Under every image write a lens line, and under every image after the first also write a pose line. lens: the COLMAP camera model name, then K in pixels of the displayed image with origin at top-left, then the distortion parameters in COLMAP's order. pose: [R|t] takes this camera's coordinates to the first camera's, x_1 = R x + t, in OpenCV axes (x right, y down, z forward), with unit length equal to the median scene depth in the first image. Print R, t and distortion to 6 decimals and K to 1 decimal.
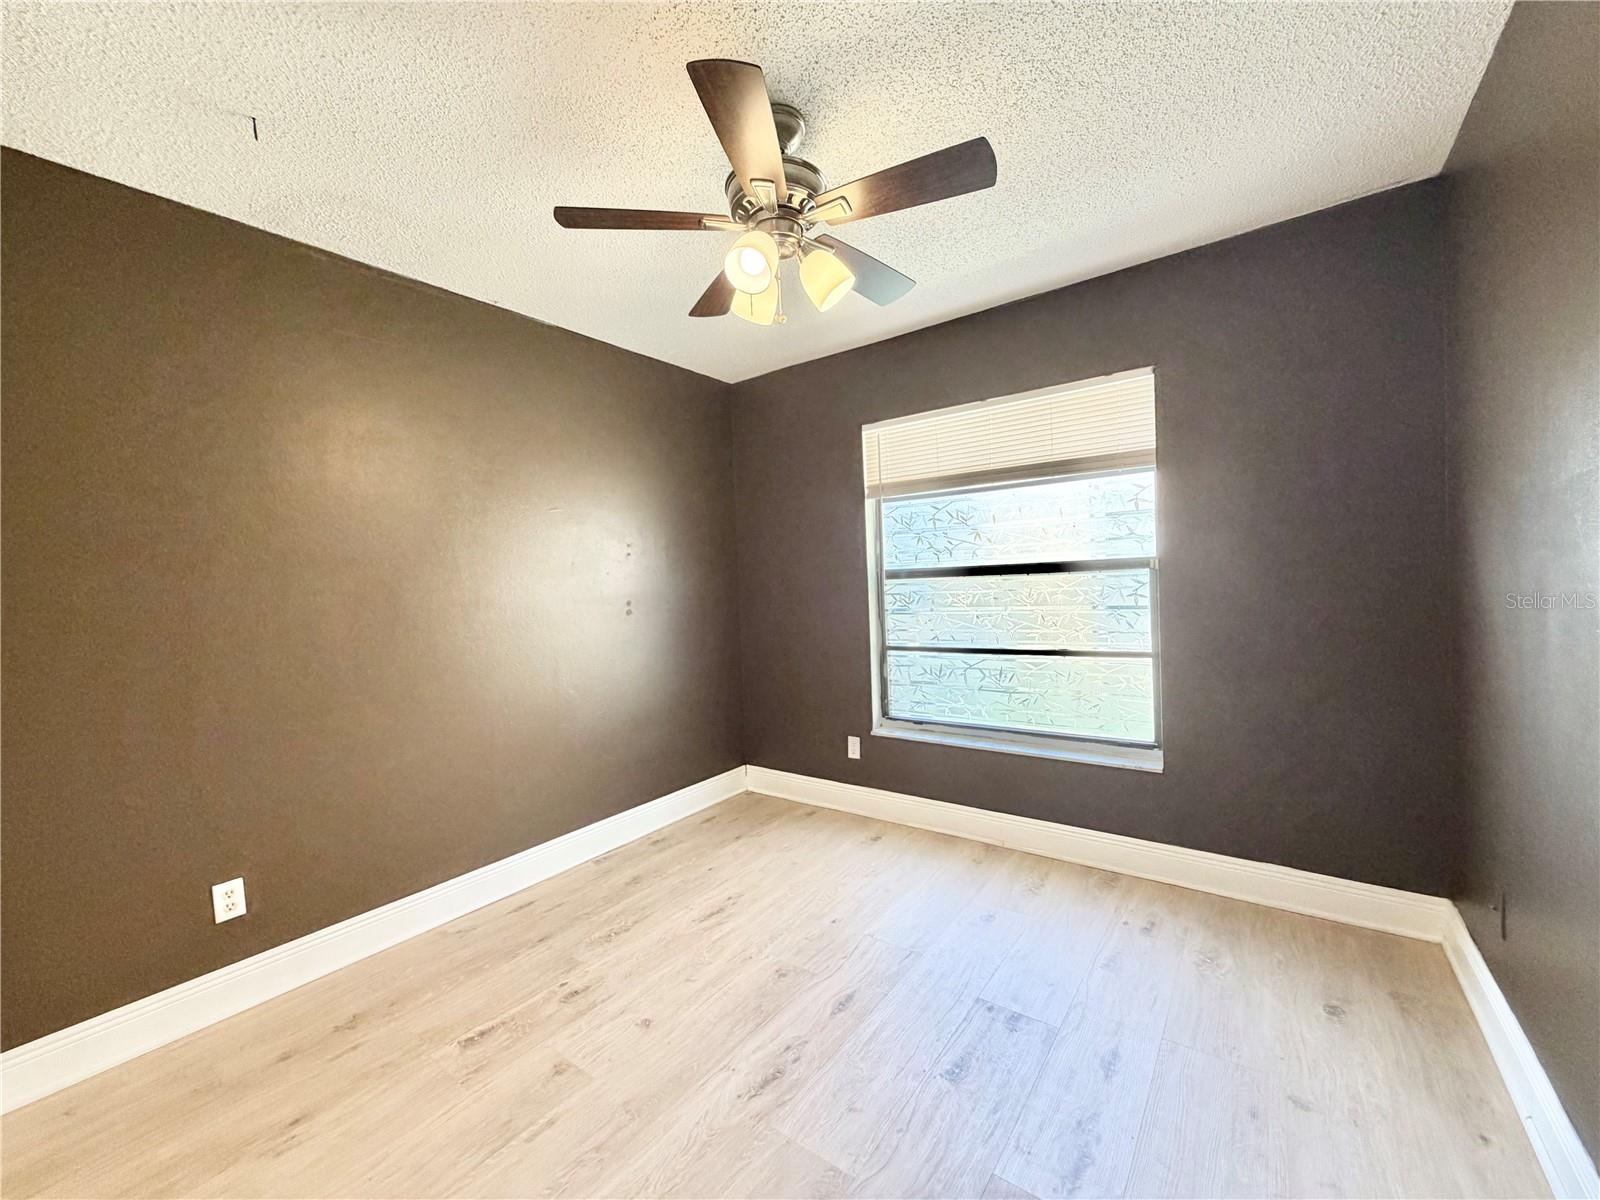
lens RADIAL K [[638.5, 0, 790.1], [0, 638.5, 601.2], [0, 0, 1]] dist [0.001108, -0.000363]
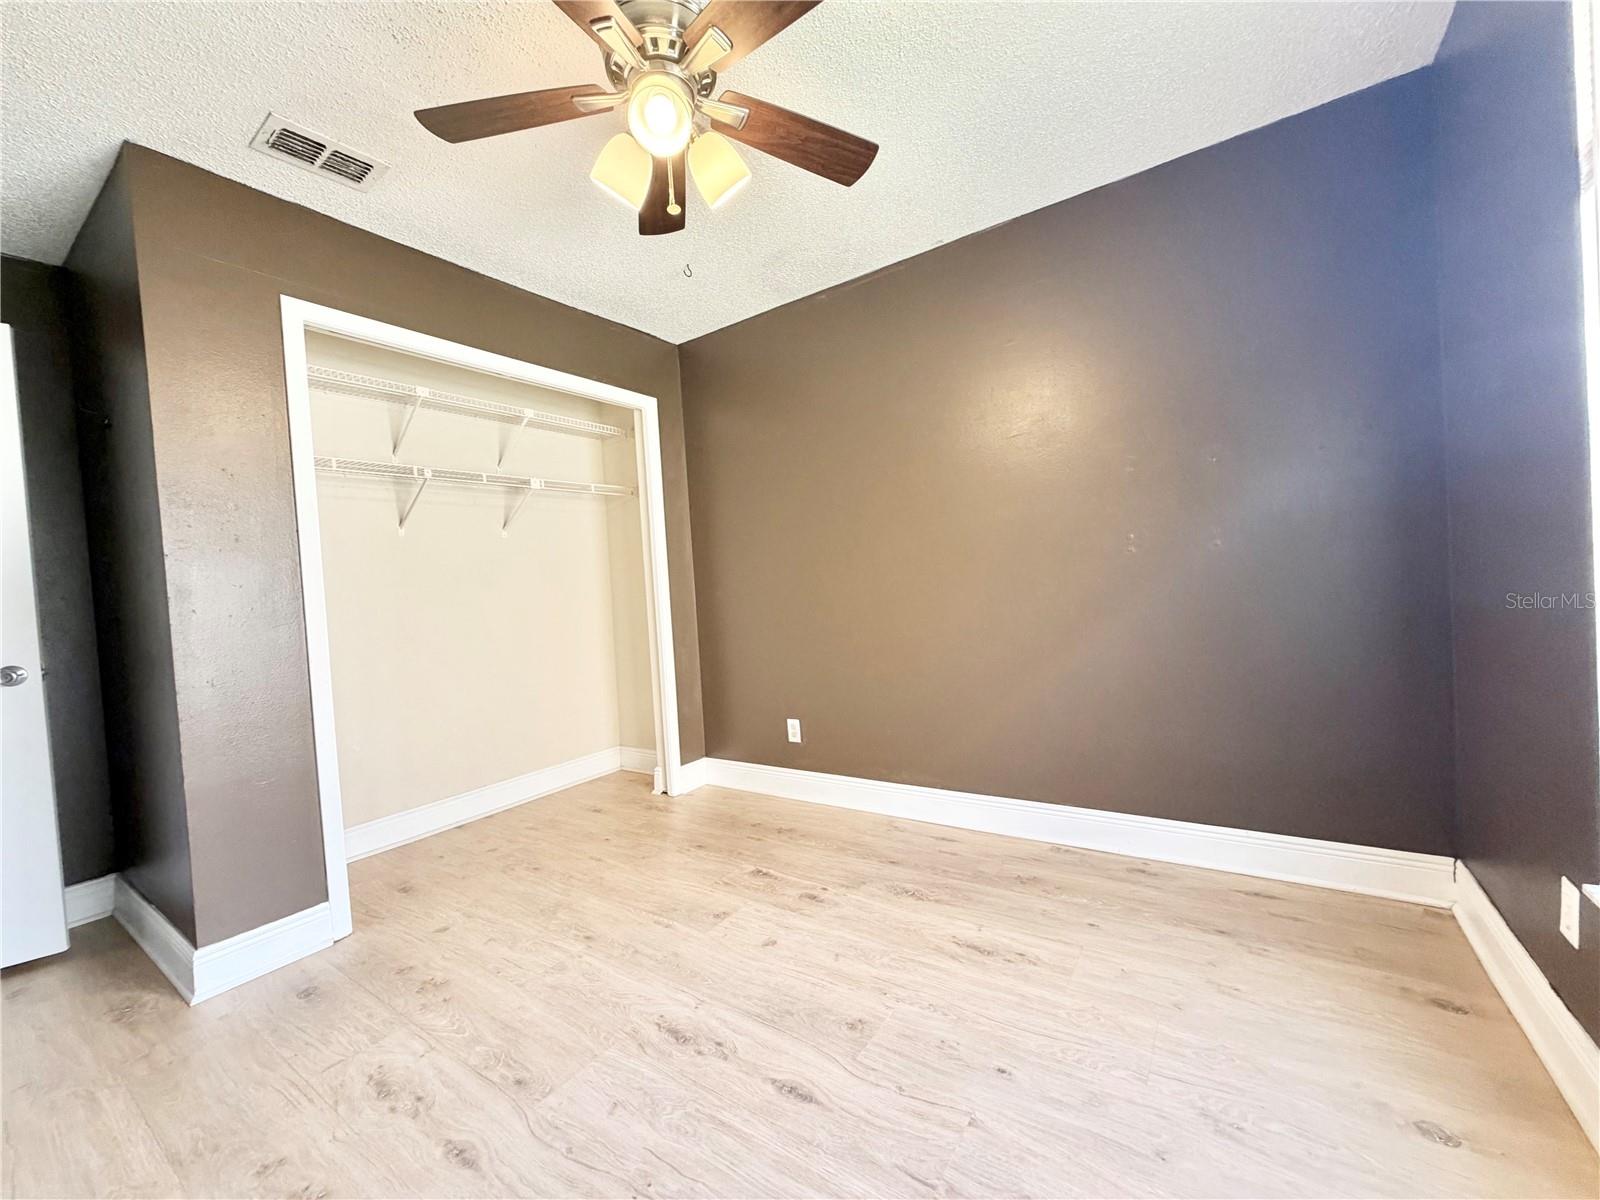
lens RADIAL K [[638.5, 0, 806.2], [0, 638.5, 609.1], [0, 0, 1]] dist [0.001108, -0.000363]
pose [[0.053748, 0.076498, -0.995620, 0.654447], [0.028449, 0.996539, 0.078104, 0.026660], [0.998149, -0.032522, 0.051386, 0.855701]]
